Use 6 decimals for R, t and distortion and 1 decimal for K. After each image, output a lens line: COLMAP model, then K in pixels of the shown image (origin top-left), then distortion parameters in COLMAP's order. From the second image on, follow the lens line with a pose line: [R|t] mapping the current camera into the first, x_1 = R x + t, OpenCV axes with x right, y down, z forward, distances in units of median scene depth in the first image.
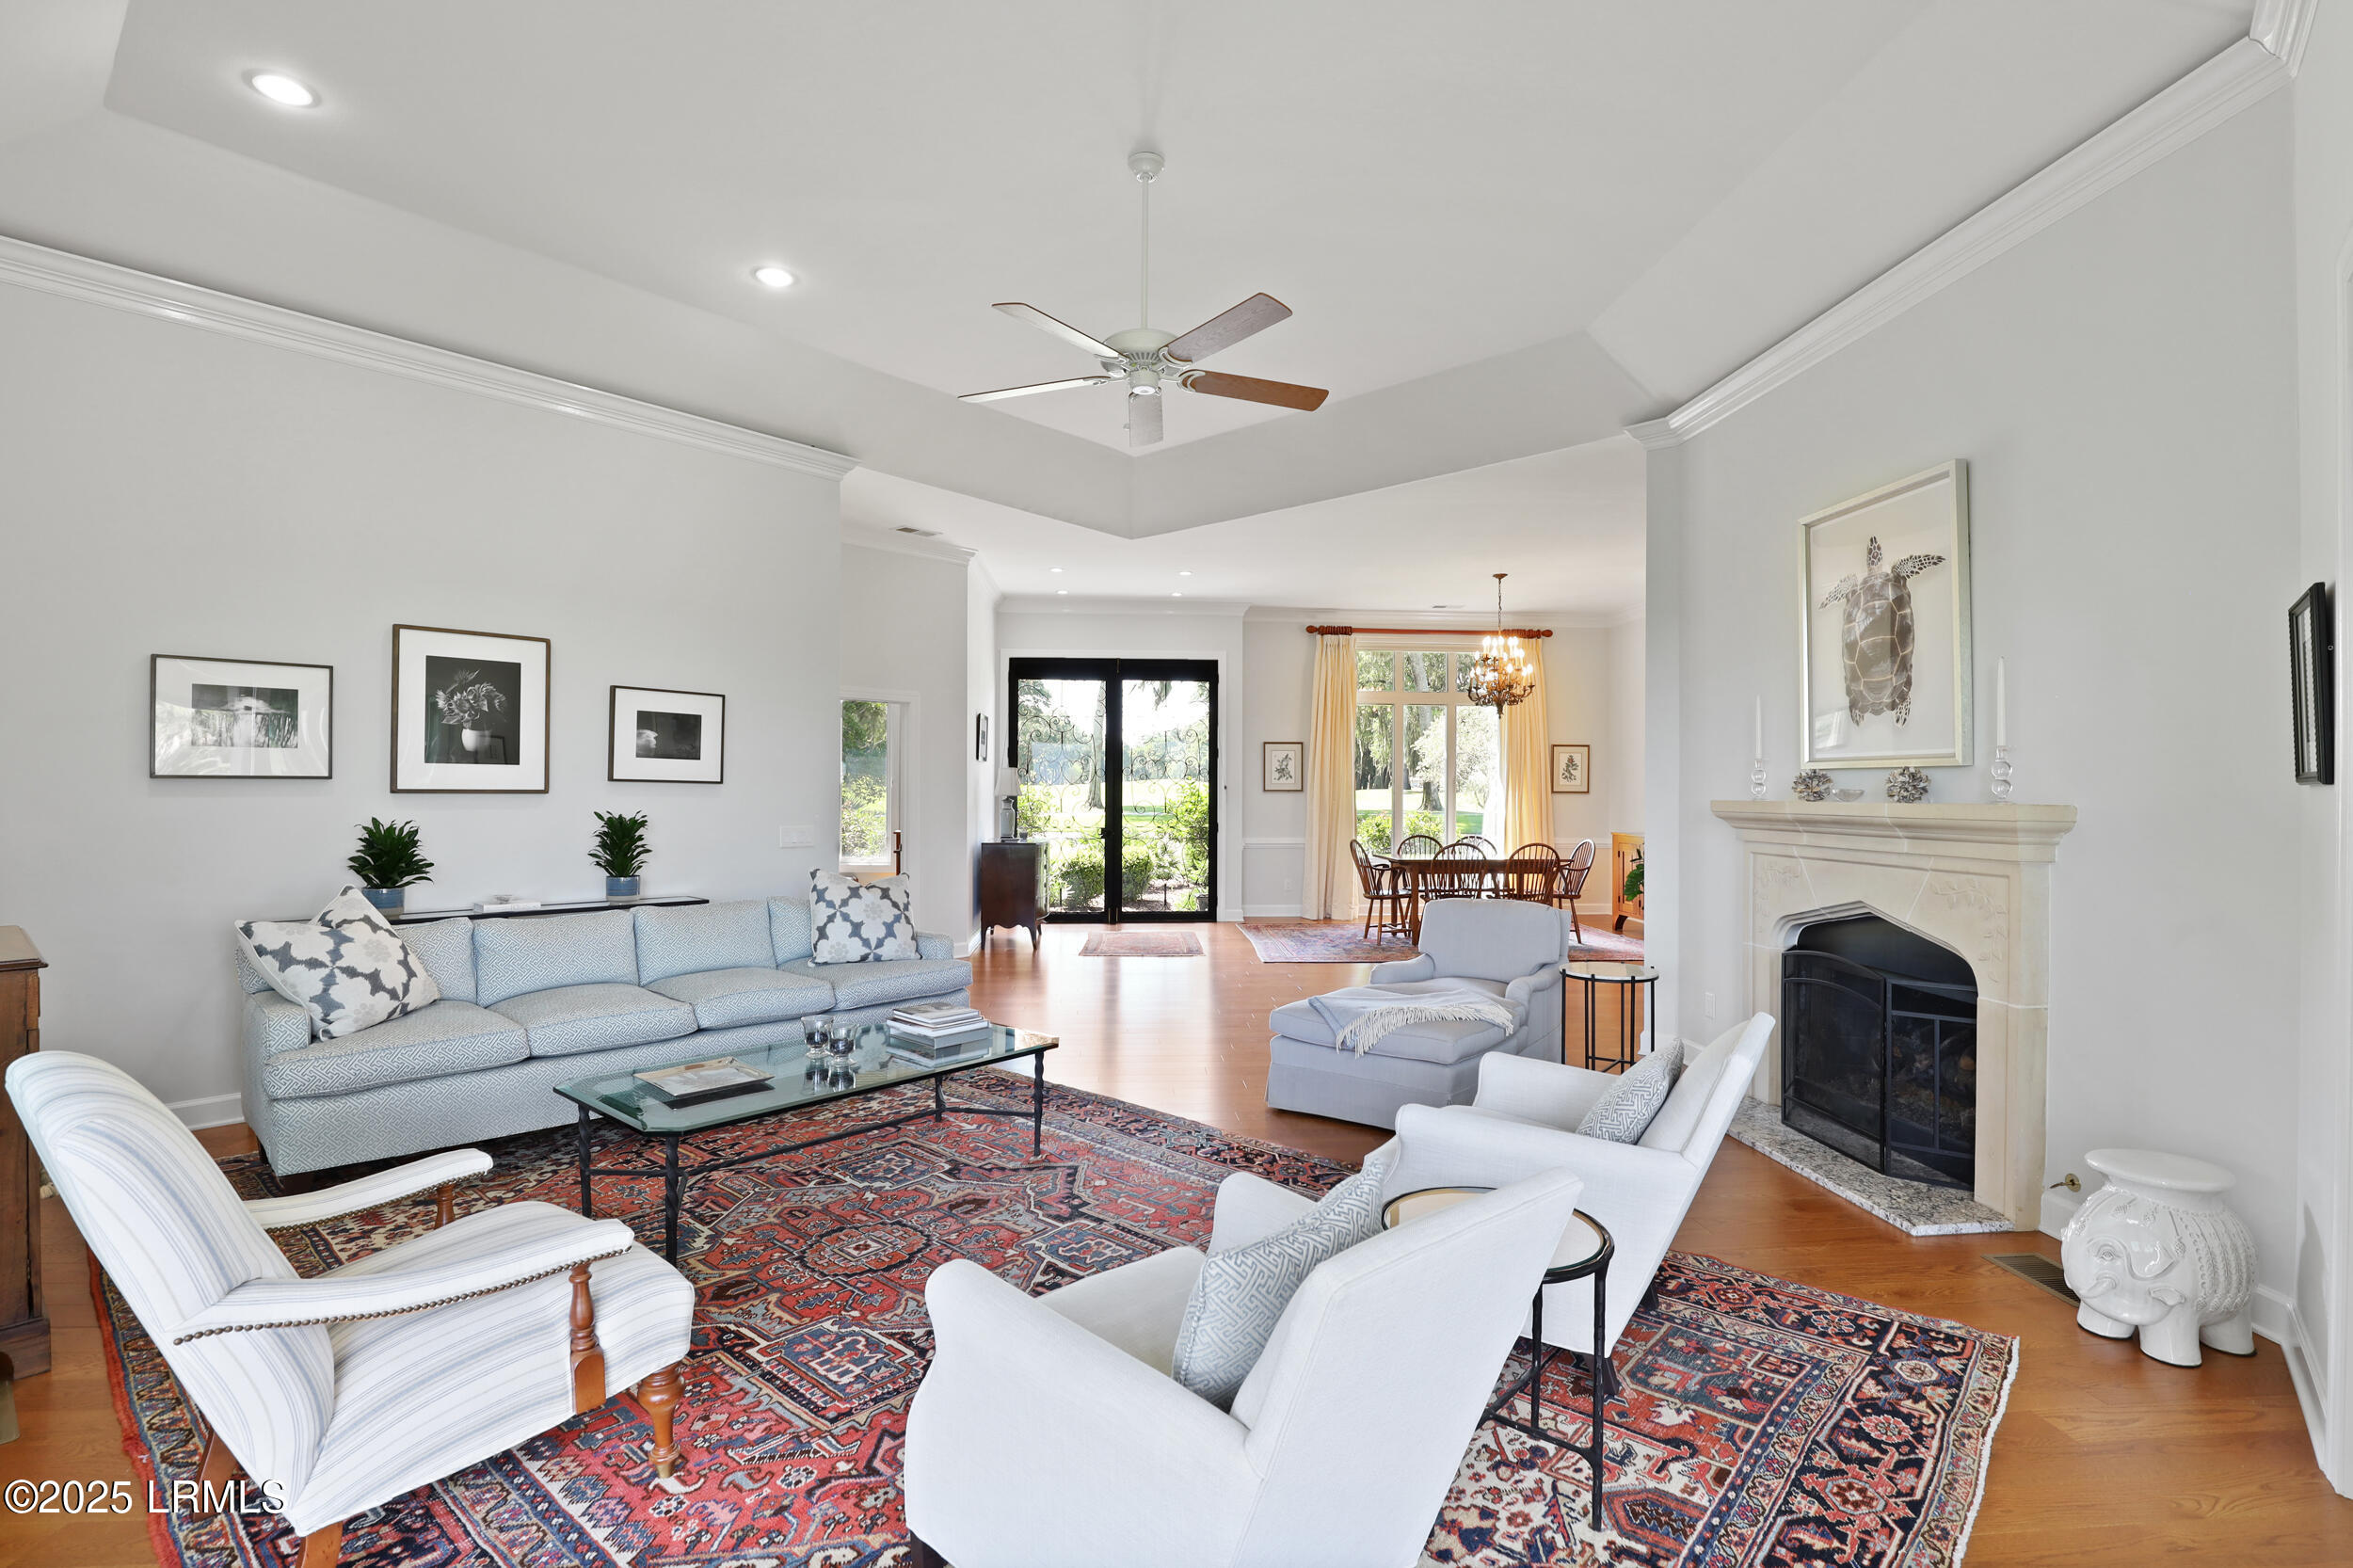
lens RADIAL K [[1102.0, 0, 1185.7], [0, 1102.0, 785.0], [0, 0, 1]] dist [-0.025118, 0.000475]
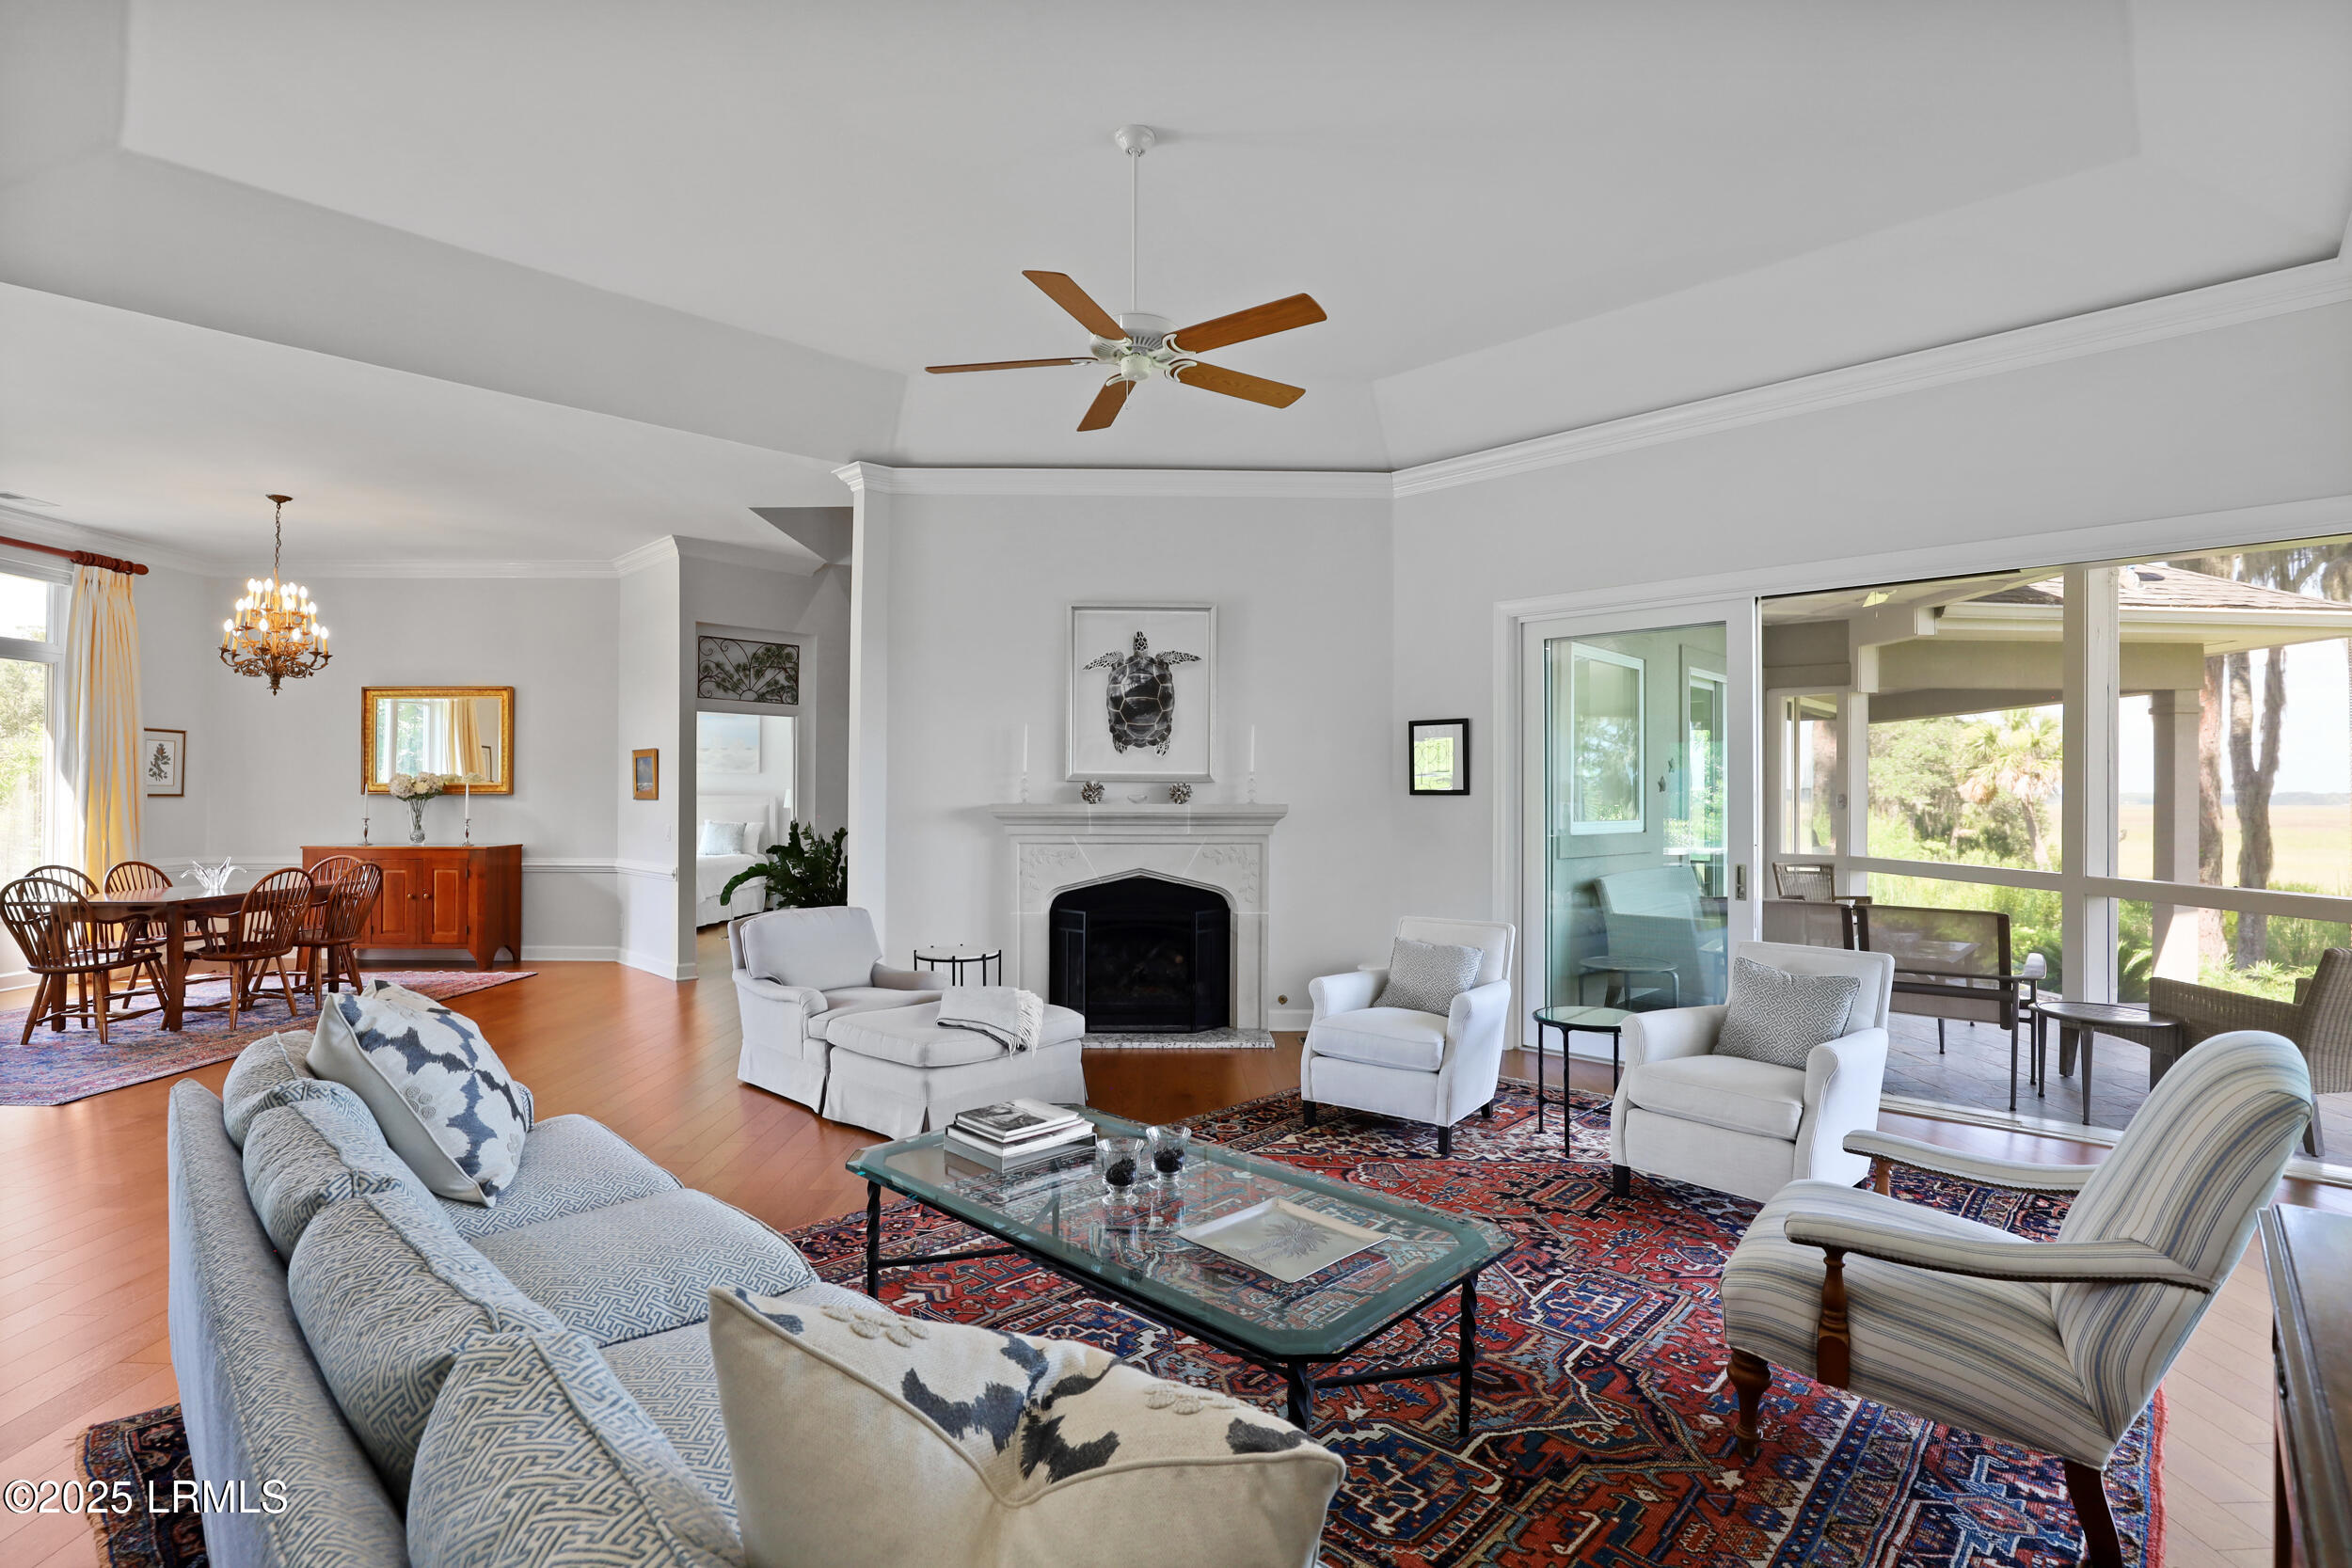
lens RADIAL K [[1101.5, 0, 1185.2], [0, 1101.5, 785.0], [0, 0, 1]] dist [-0.025118, 0.000475]
pose [[0.051799, 0.005539, 0.998642, -0.923399], [-0.006732, 0.999964, -0.005197, -0.003163], [-0.998635, -0.006453, 0.051834, 0.855836]]
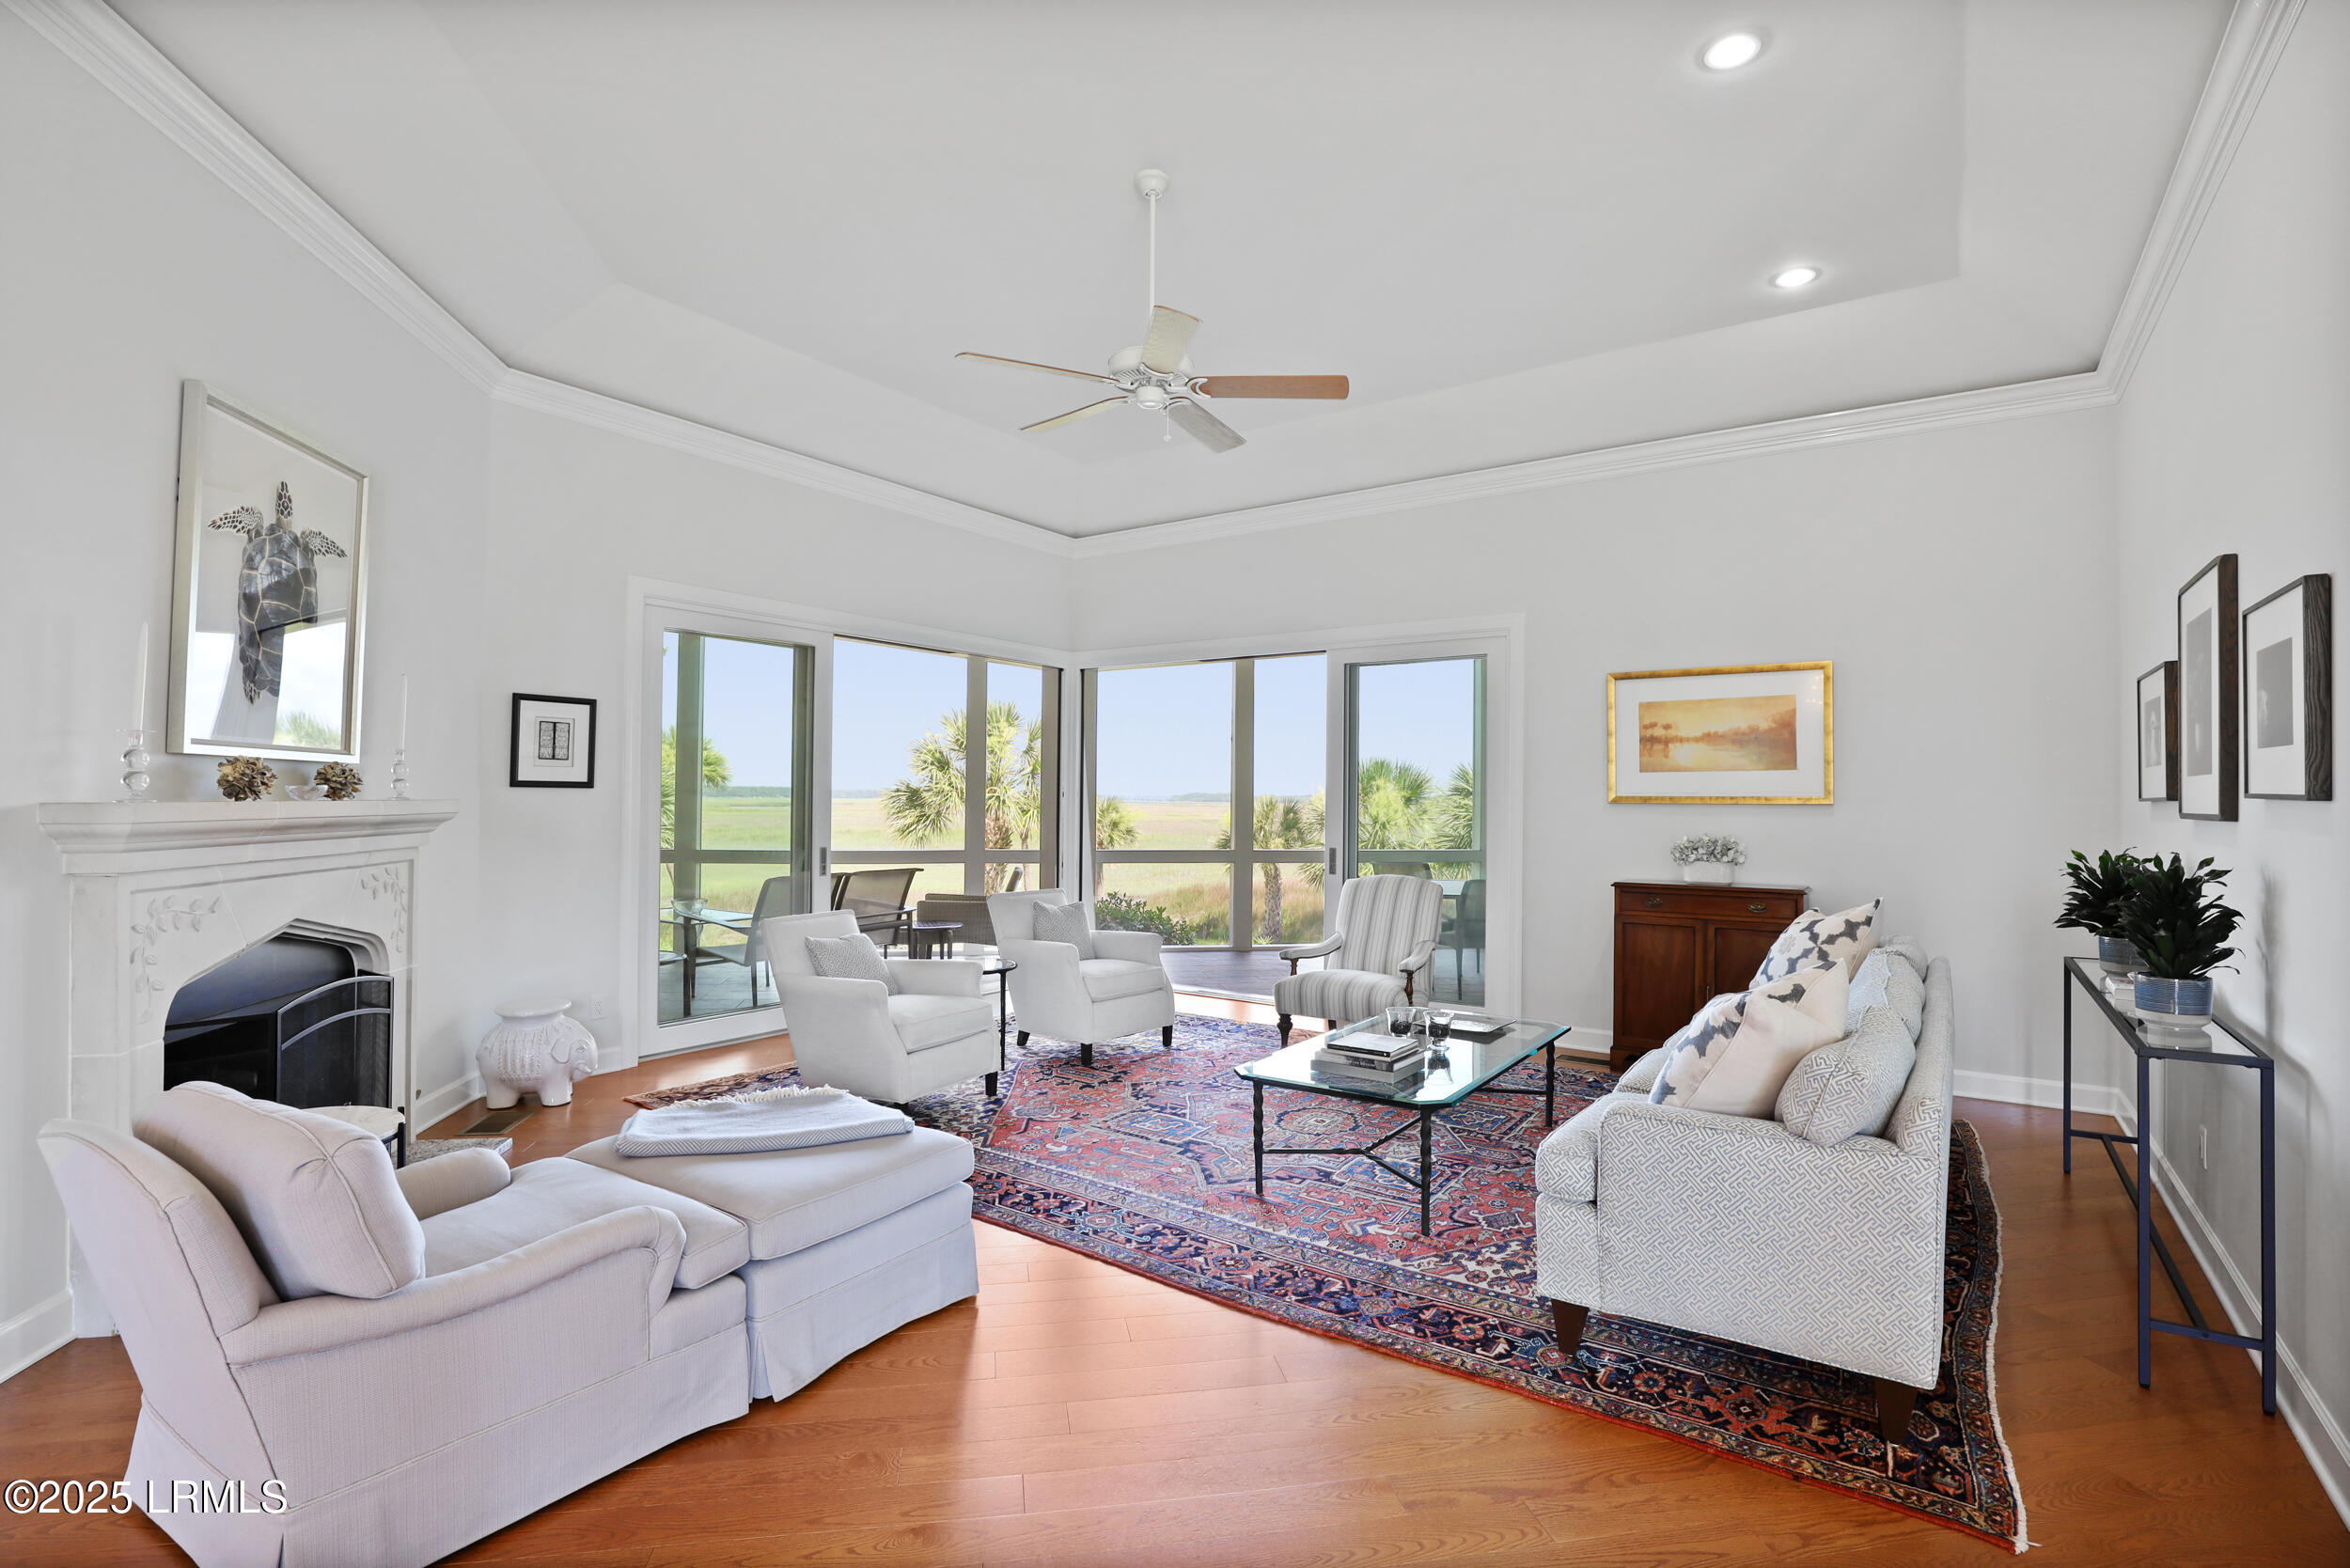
lens RADIAL K [[1092.4, 0, 1187.6], [0, 1092.4, 787.7], [0, 0, 1]] dist [-0.026762, 0.000451]
pose [[-0.994303, -0.016300, -0.105337, 0.026567], [-0.014829, 0.999781, -0.014737, 0.007866], [0.105554, -0.013091, -0.994327, 1.888448]]
